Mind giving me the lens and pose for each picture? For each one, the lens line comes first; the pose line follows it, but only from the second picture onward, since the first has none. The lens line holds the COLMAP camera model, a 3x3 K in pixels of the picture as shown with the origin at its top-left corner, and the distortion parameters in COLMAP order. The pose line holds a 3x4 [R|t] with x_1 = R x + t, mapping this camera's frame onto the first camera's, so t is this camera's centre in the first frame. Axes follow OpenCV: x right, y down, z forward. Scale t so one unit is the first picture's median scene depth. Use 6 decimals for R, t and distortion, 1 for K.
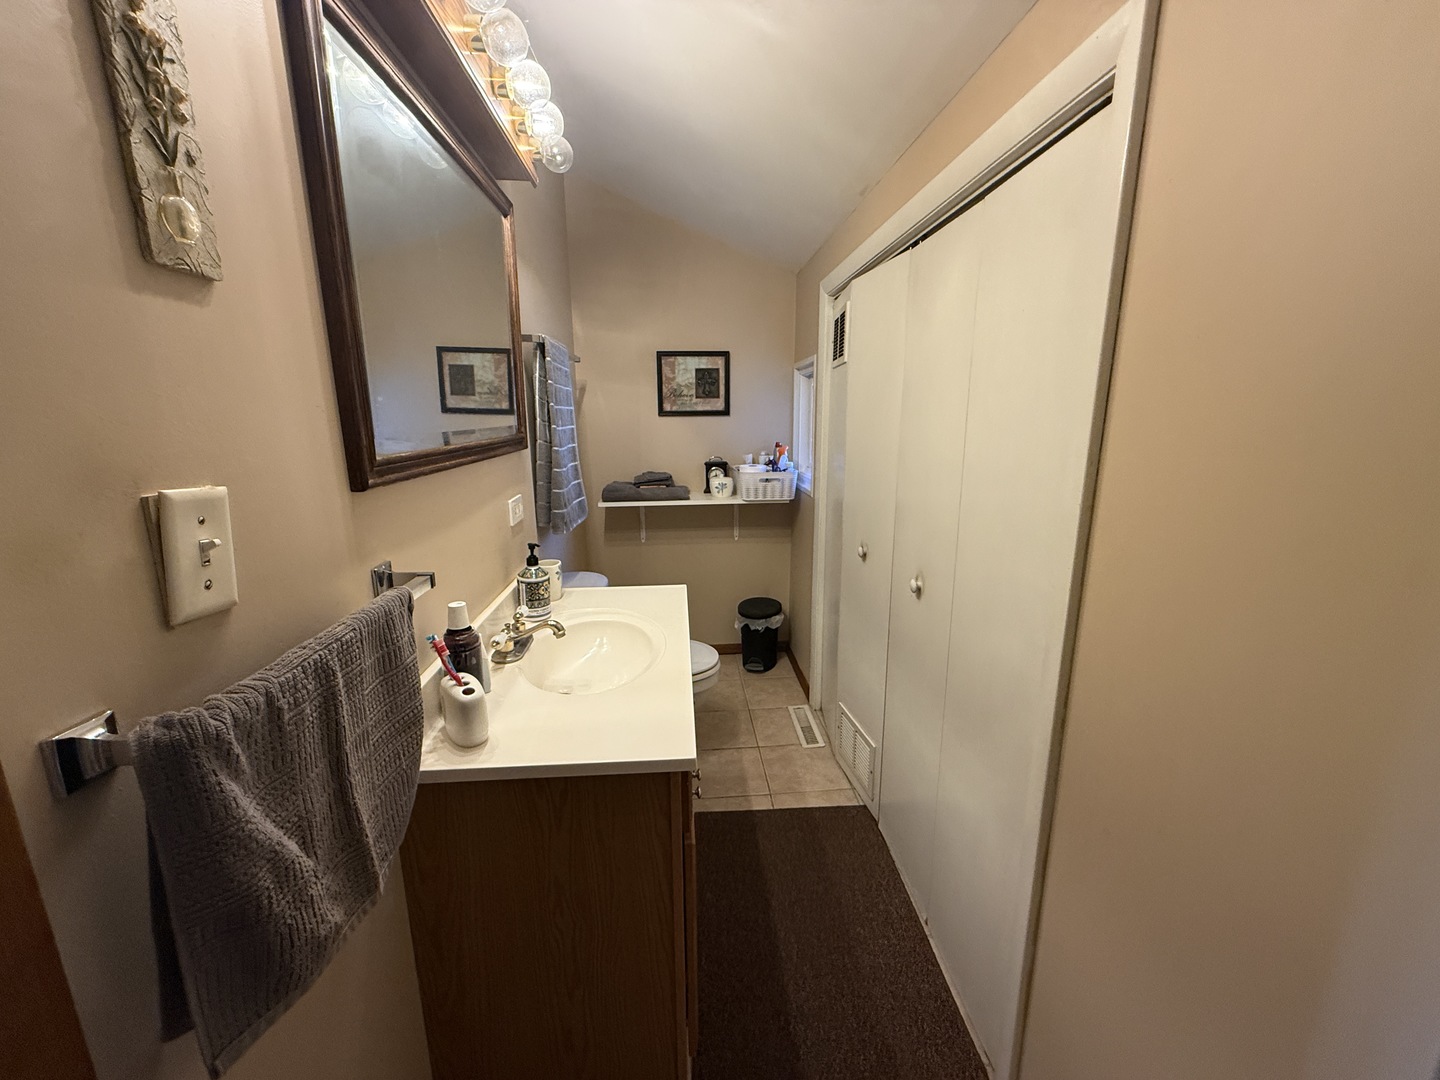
lens RADIAL K [[575.3, 0, 720.2], [0, 575.3, 535.6], [0, 0, 1]] dist [0.001090, 0.000108]
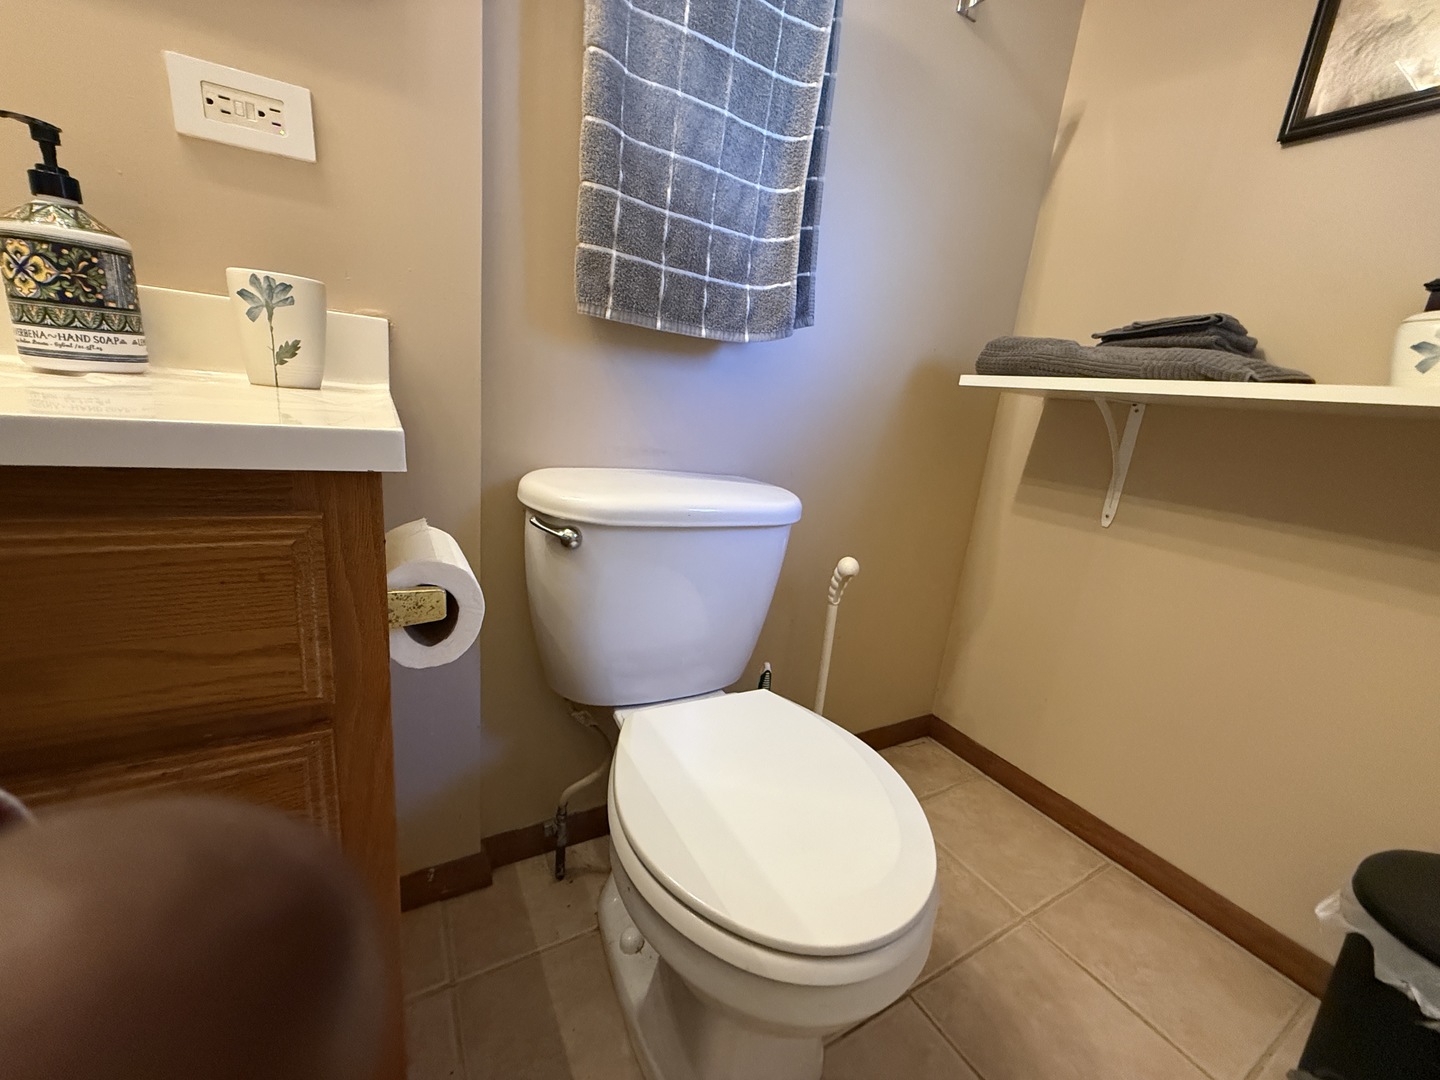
lens RADIAL K [[575.3, 0, 716.2], [0, 575.3, 545.0], [0, 0, 1]] dist [0.001090, 0.000108]
pose [[0.432973, 0.271911, -0.859418, 0.090864], [-0.288216, 0.945129, 0.153827, 0.041513], [0.854088, 0.181095, 0.487585, 0.629636]]
